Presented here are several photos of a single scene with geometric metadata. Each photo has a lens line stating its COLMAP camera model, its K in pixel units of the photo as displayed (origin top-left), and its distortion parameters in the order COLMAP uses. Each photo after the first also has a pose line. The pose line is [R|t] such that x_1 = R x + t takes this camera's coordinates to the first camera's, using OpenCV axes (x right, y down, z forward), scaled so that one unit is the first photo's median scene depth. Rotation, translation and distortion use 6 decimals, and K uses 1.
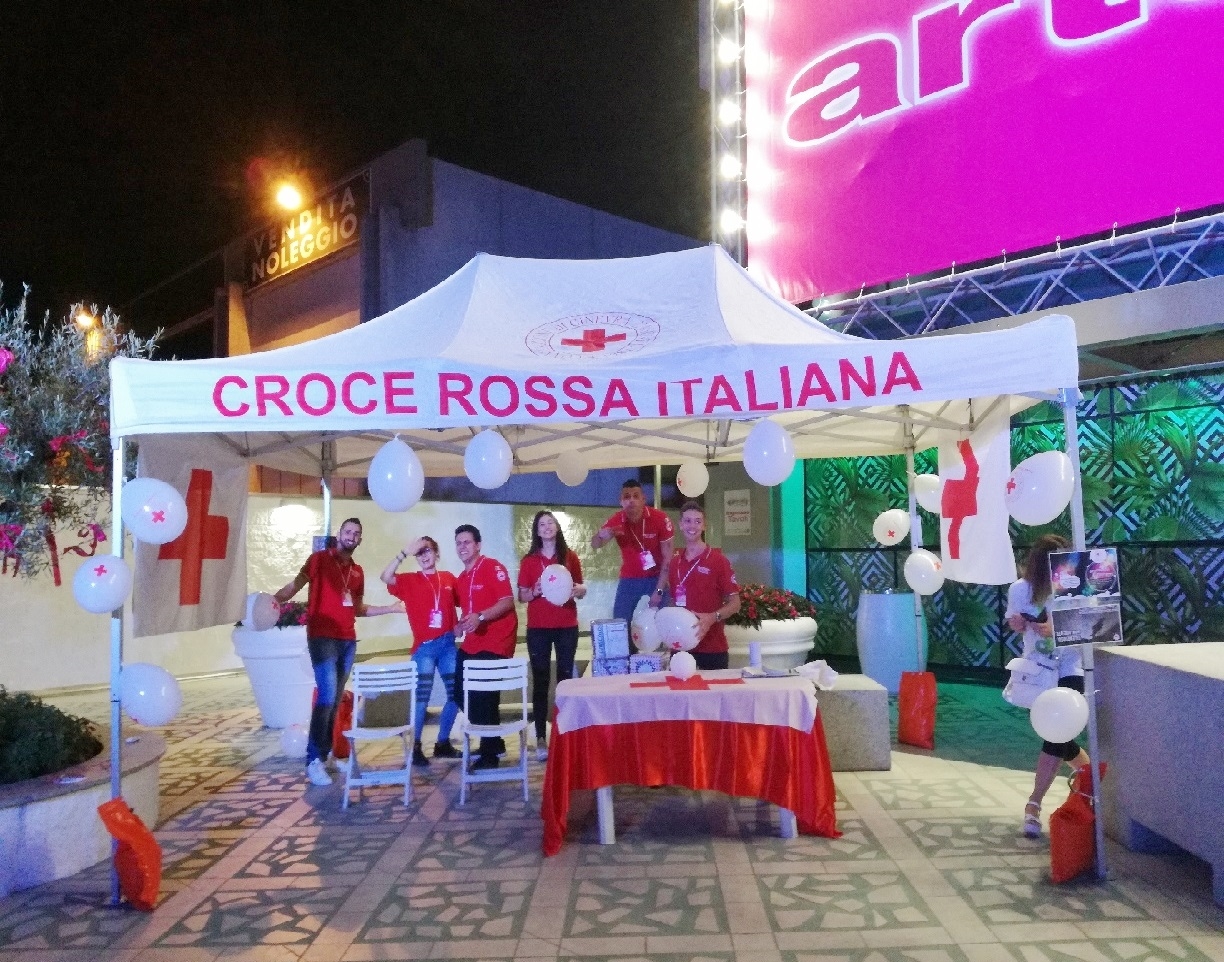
lens RADIAL K [[1073.0, 0, 612.0], [0, 1073.0, 481.0], [0, 0, 1]] dist [0.108192, -0.273784]
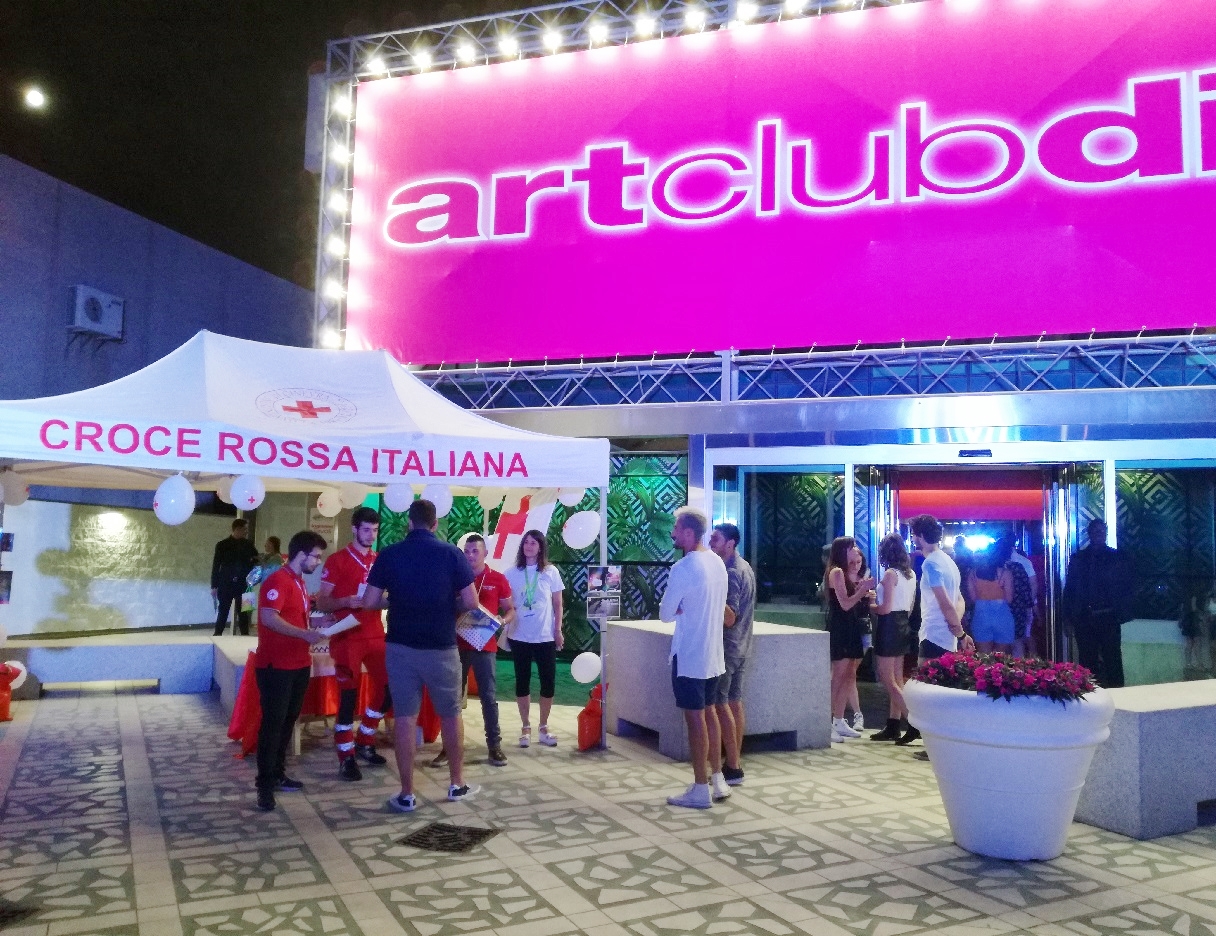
lens RADIAL K [[1071.1, 0, 608.0], [0, 1071.1, 468.0], [0, 0, 1]] dist [0.009375, -0.004670]
pose [[0.890142, 0.072993, 0.449800, -0.218255], [-0.063915, 0.997329, -0.035358, -0.021037], [-0.451179, 0.002725, 0.892429, -0.347908]]
